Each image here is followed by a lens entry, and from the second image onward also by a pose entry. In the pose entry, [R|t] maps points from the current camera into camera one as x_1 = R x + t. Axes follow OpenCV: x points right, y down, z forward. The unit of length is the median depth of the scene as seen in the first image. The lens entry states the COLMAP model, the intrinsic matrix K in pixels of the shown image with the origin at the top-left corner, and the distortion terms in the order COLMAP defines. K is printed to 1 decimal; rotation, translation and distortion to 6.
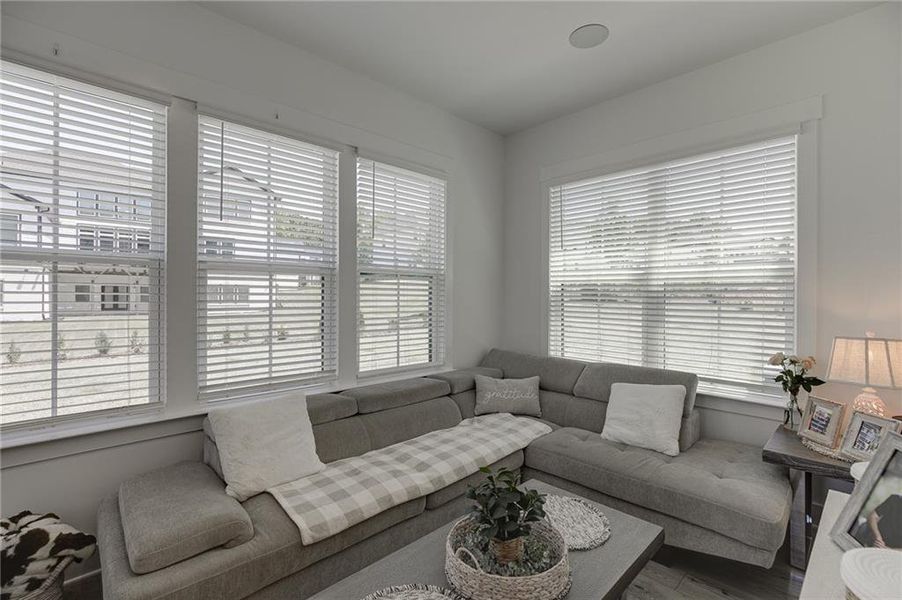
lens RADIAL K [[407.3, 0, 451.9], [0, 407.3, 296.0], [0, 0, 1]] dist [-0.011247, 0.001235]
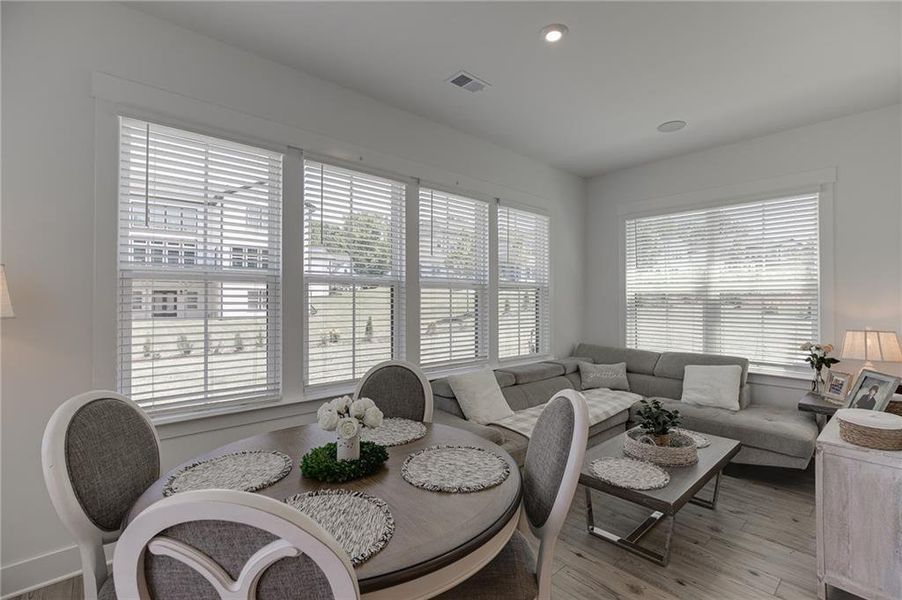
lens RADIAL K [[407.3, 0, 451.9], [0, 407.3, 295.0], [0, 0, 1]] dist [-0.011247, 0.001235]
pose [[0.999372, -0.003695, -0.035242, -0.371213], [0.003214, 0.999901, -0.013699, -0.012345], [0.035289, 0.013578, 0.999285, -0.443570]]
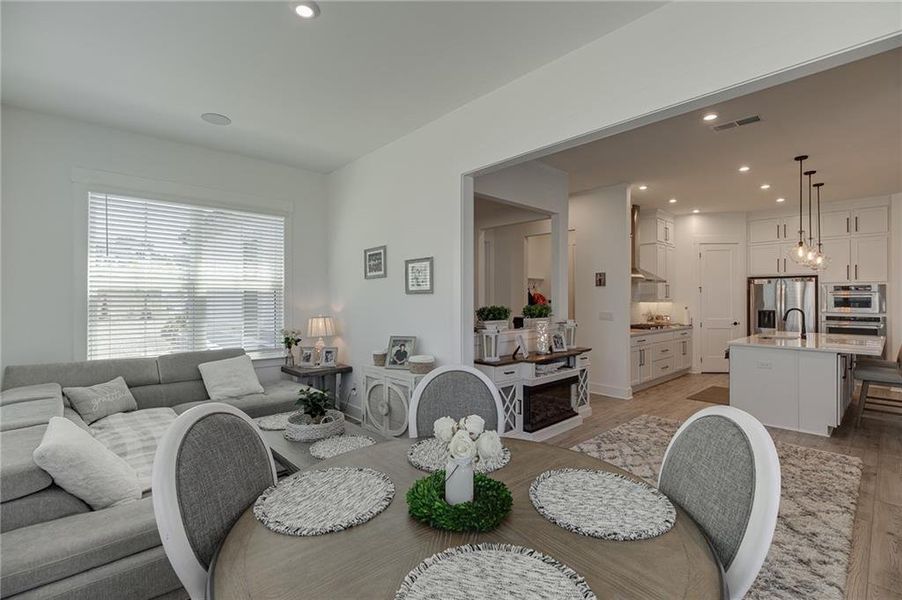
lens RADIAL K [[407.3, 0, 455.5], [0, 407.3, 305.0], [0, 0, 1]] dist [-0.011247, 0.001235]
pose [[0.021769, -0.022045, 0.999520, -0.977207], [0.001831, 0.999756, 0.022010, -0.013859], [-0.999761, 0.001351, 0.021804, 0.110555]]
